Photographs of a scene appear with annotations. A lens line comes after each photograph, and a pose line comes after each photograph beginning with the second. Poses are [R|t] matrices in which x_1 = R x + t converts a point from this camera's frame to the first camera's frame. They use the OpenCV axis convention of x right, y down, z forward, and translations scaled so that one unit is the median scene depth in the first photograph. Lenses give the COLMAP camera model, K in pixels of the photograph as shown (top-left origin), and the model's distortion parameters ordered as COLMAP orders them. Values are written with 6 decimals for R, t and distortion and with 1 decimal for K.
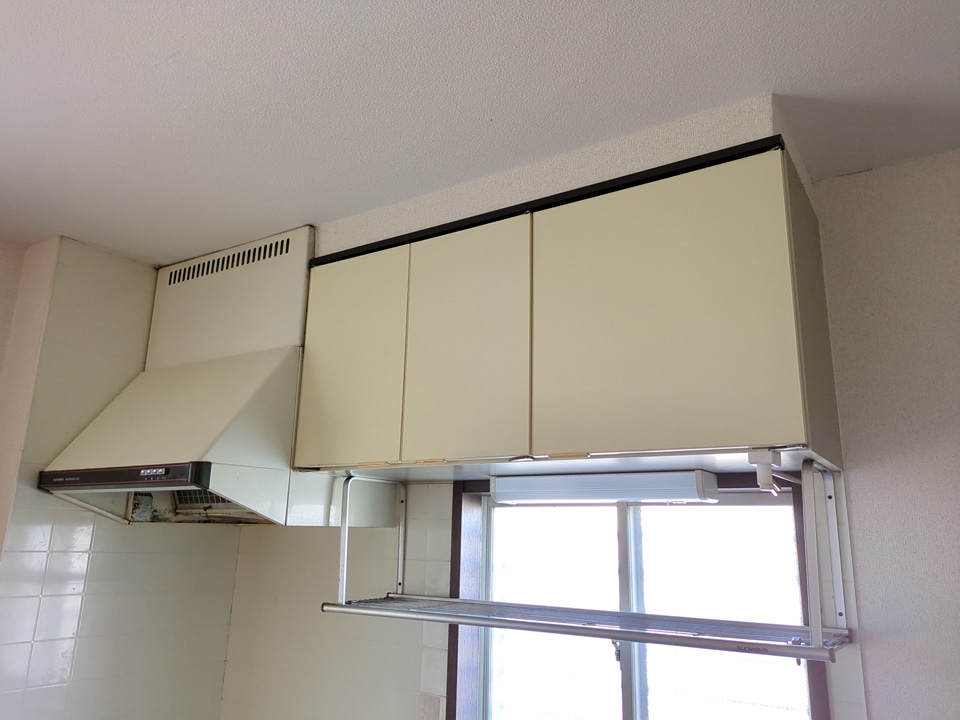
lens RADIAL K [[718.6, 0, 482.2], [0, 718.6, 359.2], [0, 0, 1]] dist [0.034117, -0.008014]
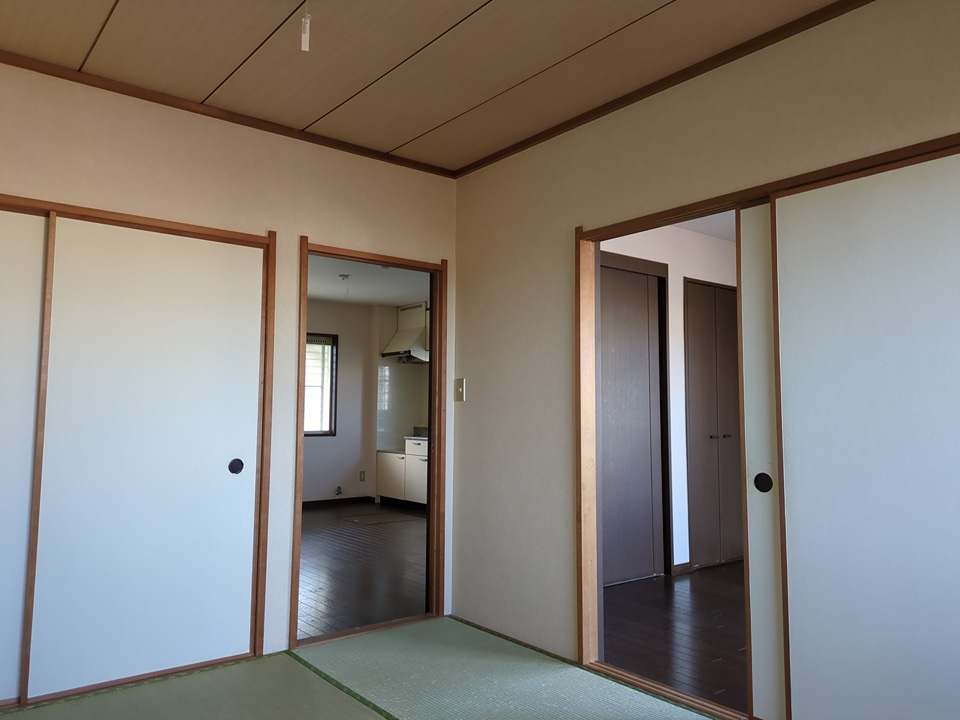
lens RADIAL K [[718.6, 0, 479.9], [0, 718.6, 360.0], [0, 0, 1]] dist [0.034117, -0.008014]
pose [[0.948160, -0.038262, -0.315481, 1.570768], [0.091460, 0.983579, 0.155586, -0.500468], [0.304348, -0.176375, 0.936090, -3.384744]]
